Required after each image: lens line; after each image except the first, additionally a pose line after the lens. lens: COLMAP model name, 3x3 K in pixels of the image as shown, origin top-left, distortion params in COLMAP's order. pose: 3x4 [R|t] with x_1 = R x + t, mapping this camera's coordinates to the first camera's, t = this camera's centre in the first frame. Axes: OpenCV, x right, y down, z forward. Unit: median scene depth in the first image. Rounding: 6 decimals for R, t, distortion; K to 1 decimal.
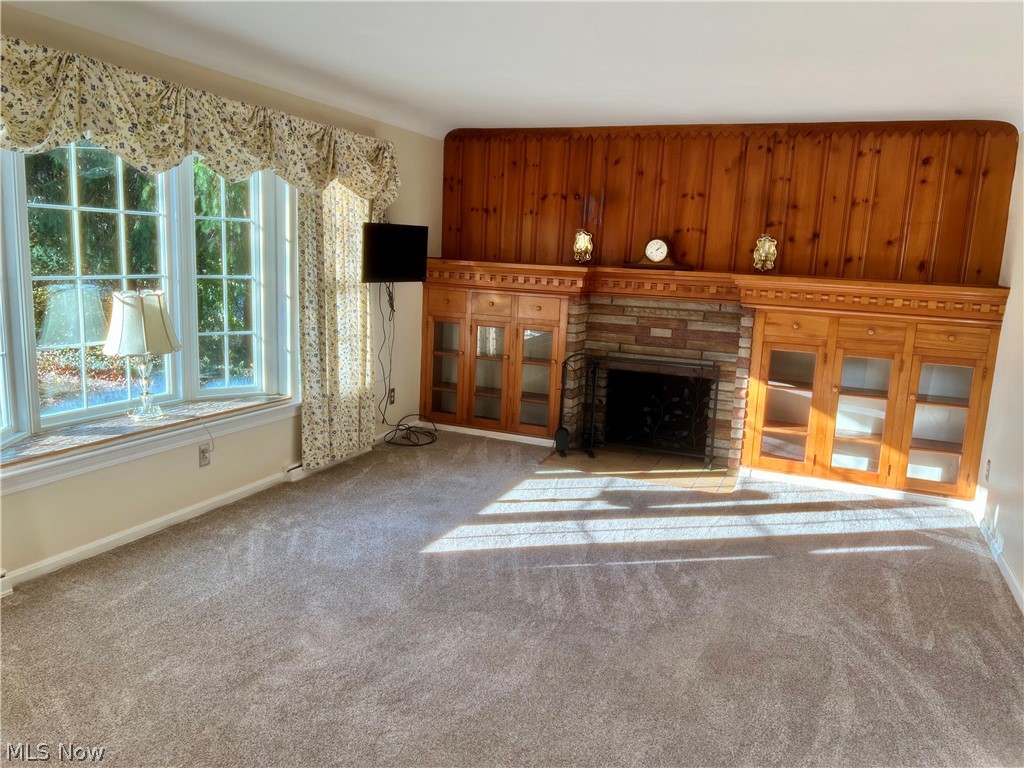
lens RADIAL K [[776.3, 0, 510.0], [0, 776.3, 385.7], [0, 0, 1]] dist [0.024250, -0.019727]
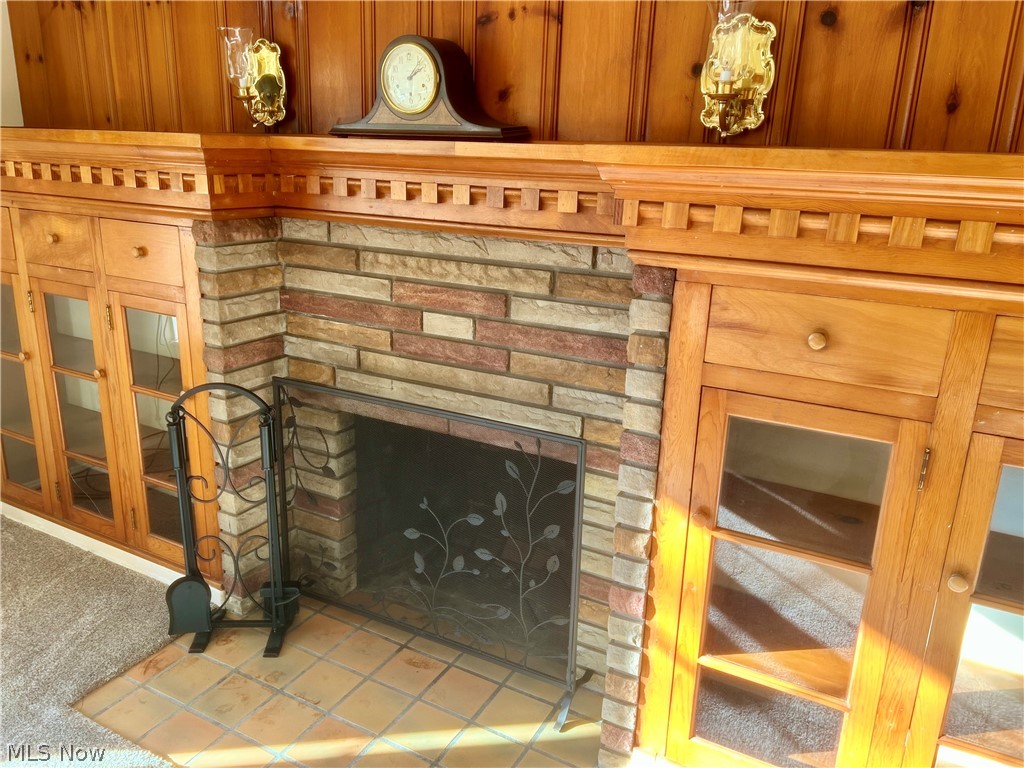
lens RADIAL K [[776.3, 0, 515.2], [0, 776.3, 384.6], [0, 0, 1]] dist [0.024250, -0.019727]
pose [[0.994532, 0.021751, -0.102143, 0.269356], [-0.011159, 0.994603, 0.103151, -0.080771], [0.103836, -0.101447, 0.989407, 0.668808]]
